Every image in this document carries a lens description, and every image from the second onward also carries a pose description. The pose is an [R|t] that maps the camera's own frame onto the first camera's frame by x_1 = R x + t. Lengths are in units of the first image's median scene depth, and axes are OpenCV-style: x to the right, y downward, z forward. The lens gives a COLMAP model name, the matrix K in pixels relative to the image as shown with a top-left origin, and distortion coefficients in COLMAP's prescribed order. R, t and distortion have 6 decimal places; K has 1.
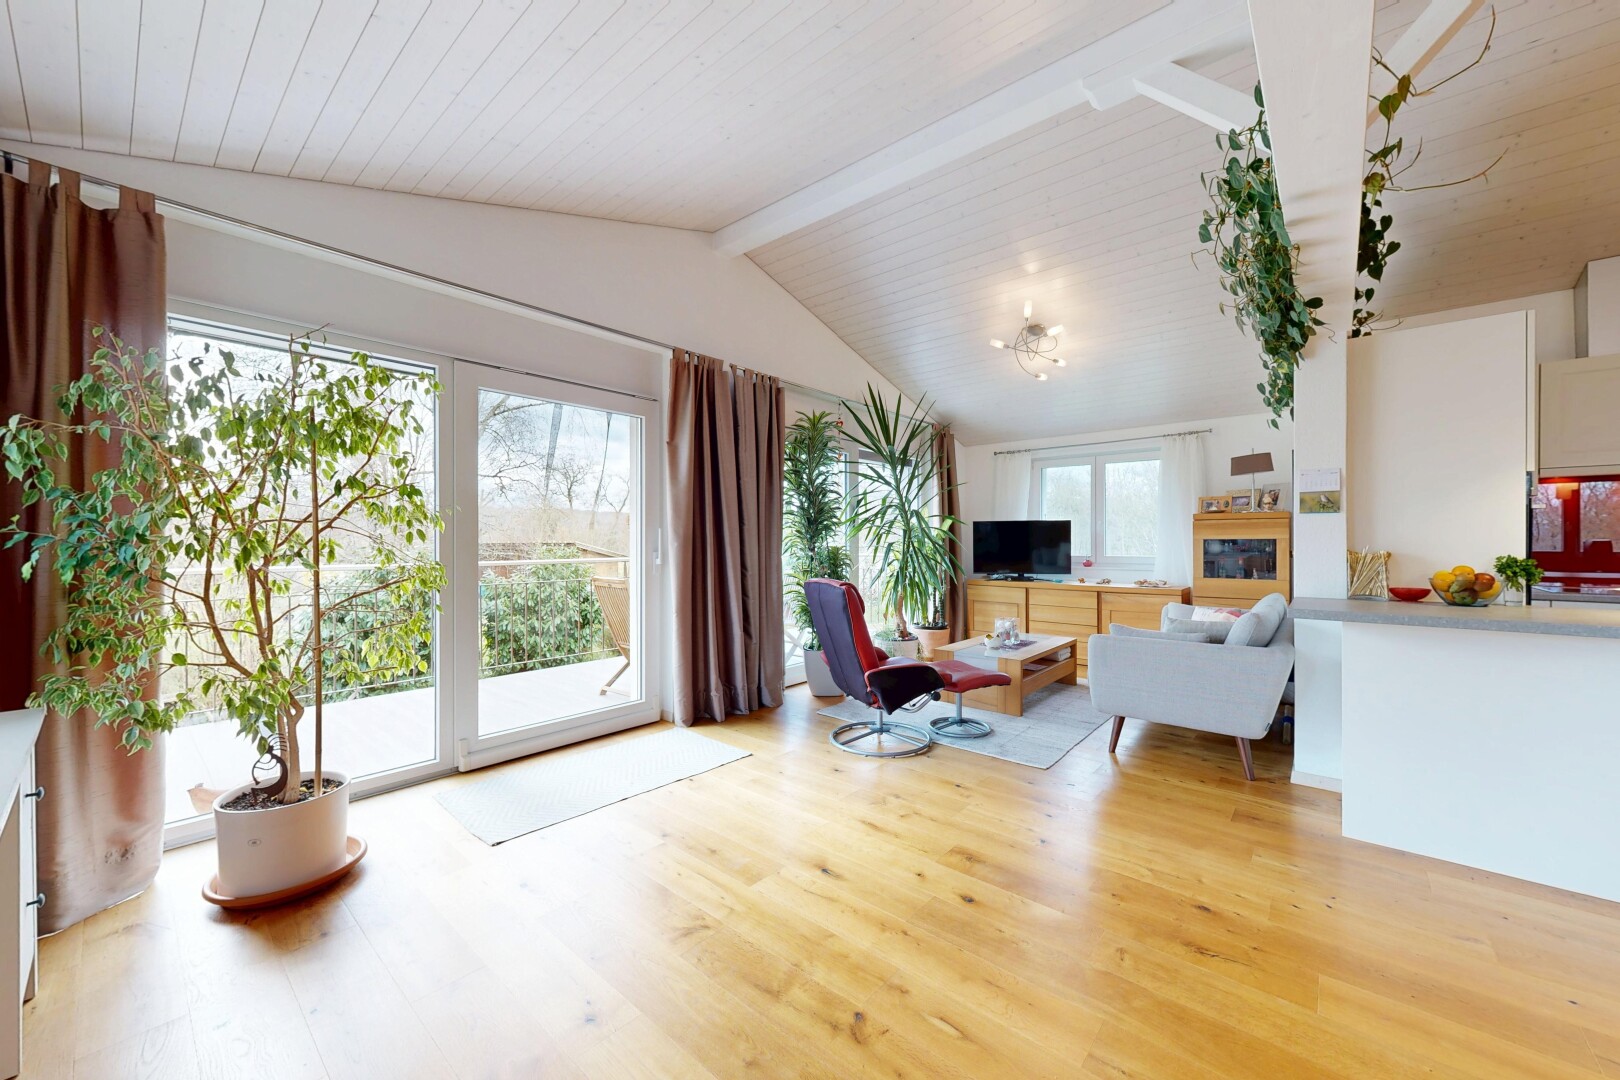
lens RADIAL K [[605.7, 0, 810.0], [0, 605.7, 543.0], [0, 0, 1]] dist [-0.000945, -0.000034]
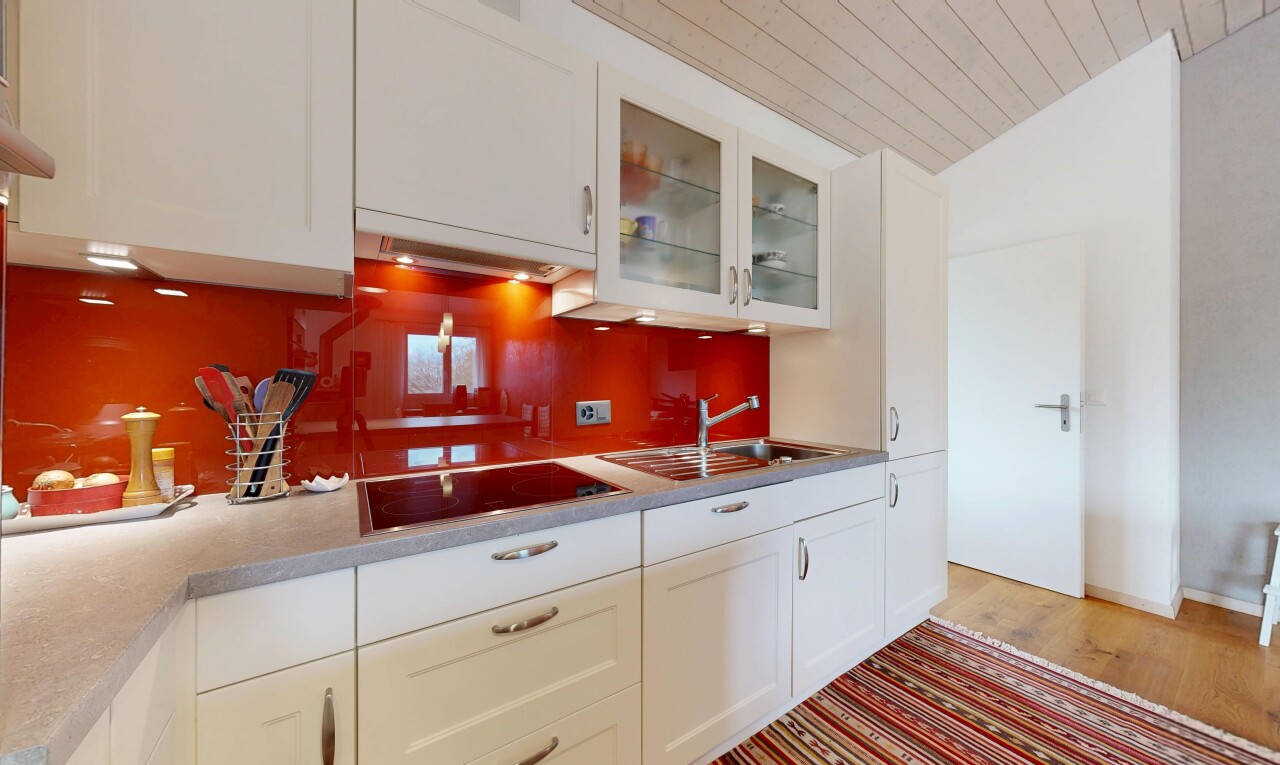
lens RADIAL K [[429.1, 0, 640.0], [0, 429.1, 382.5], [0, 0, 1]] dist [0.001062, -0.000003]
pose [[0.260325, 0.006800, 0.965497, 0.949047], [0.002995, 0.999965, -0.007850, -0.003369], [-0.965516, 0.004935, 0.260296, 0.718498]]
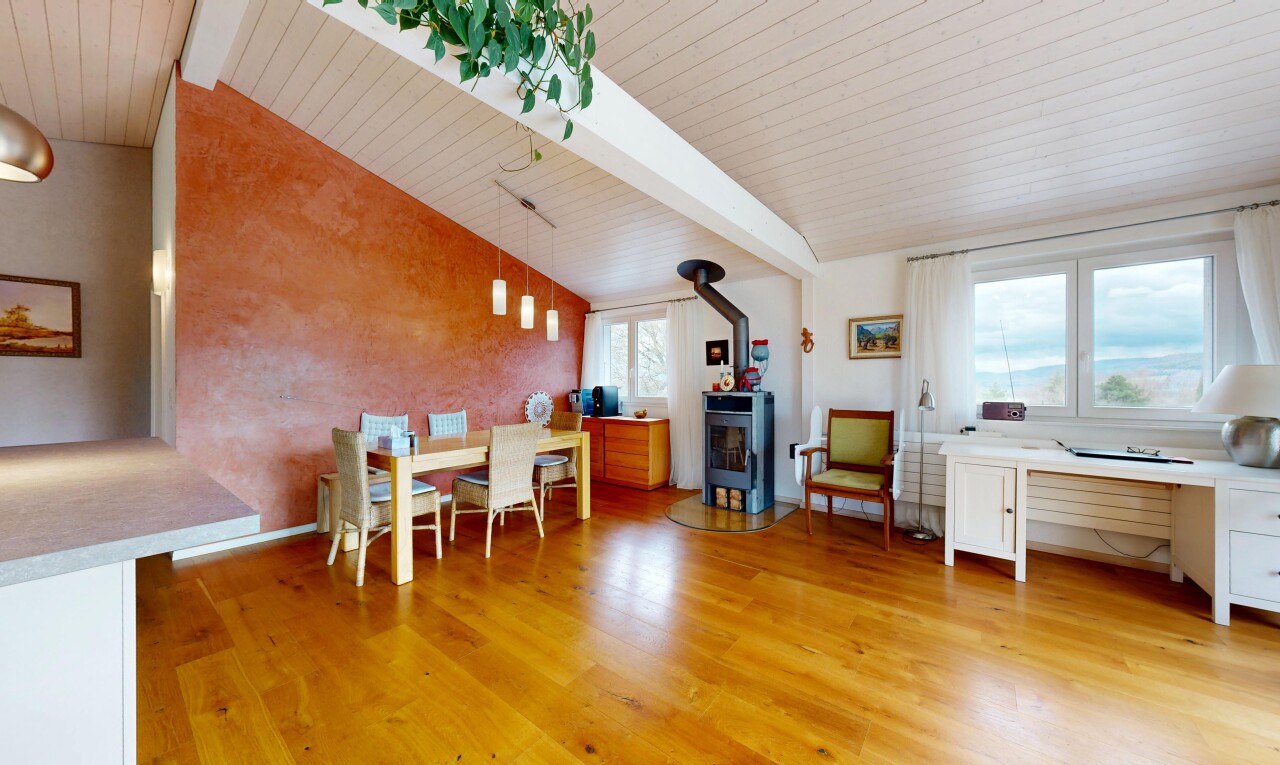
lens RADIAL K [[429.1, 0, 640.0], [0, 429.1, 382.5], [0, 0, 1]] dist [0.001062, -0.000003]
pose [[-0.999186, -0.000490, -0.040330, 0.339132], [-0.000469, 1.000000, -0.000540, -0.002861], [0.040330, -0.000521, -0.999186, 0.974941]]
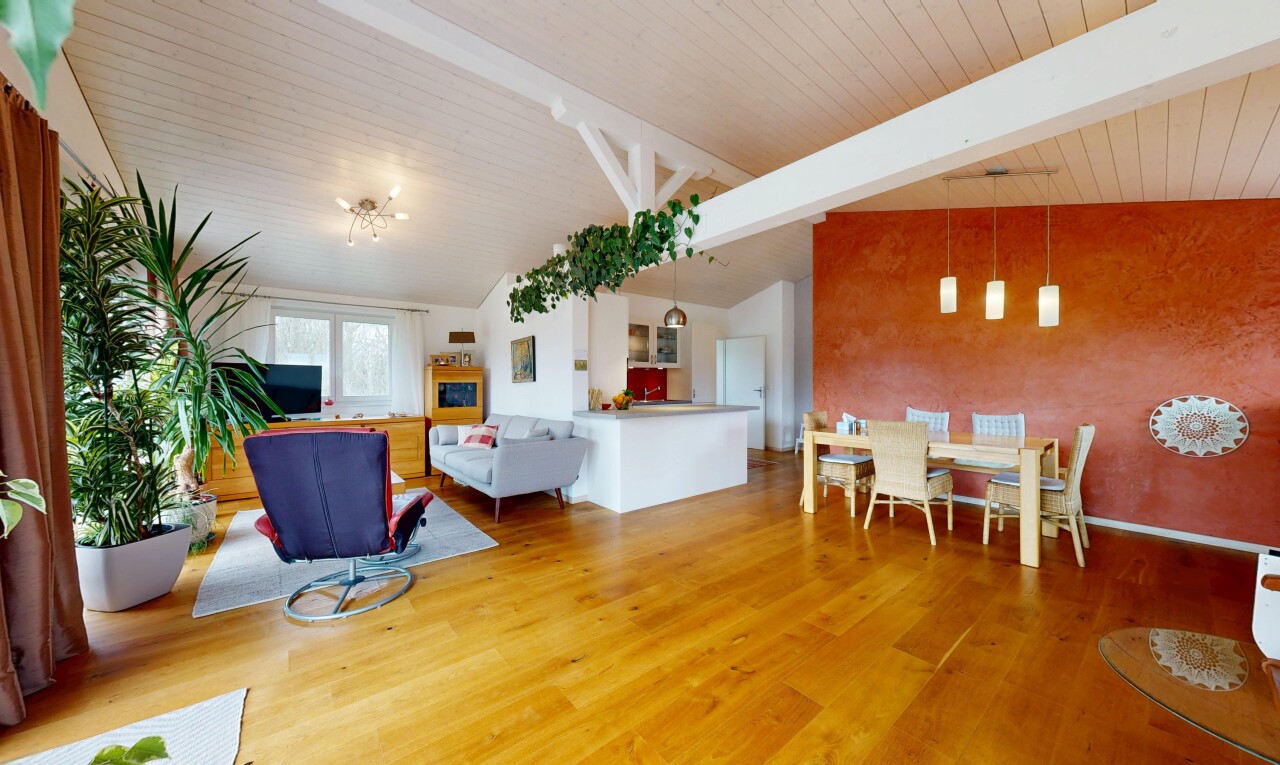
lens RADIAL K [[429.1, 0, 640.0], [0, 429.1, 382.5], [0, 0, 1]] dist [0.001062, -0.000003]
pose [[0.173708, 0.004468, 0.984787, -0.493927], [0.002781, 0.999983, -0.005027, 0.000371], [-0.984793, 0.003612, 0.173693, 0.458156]]
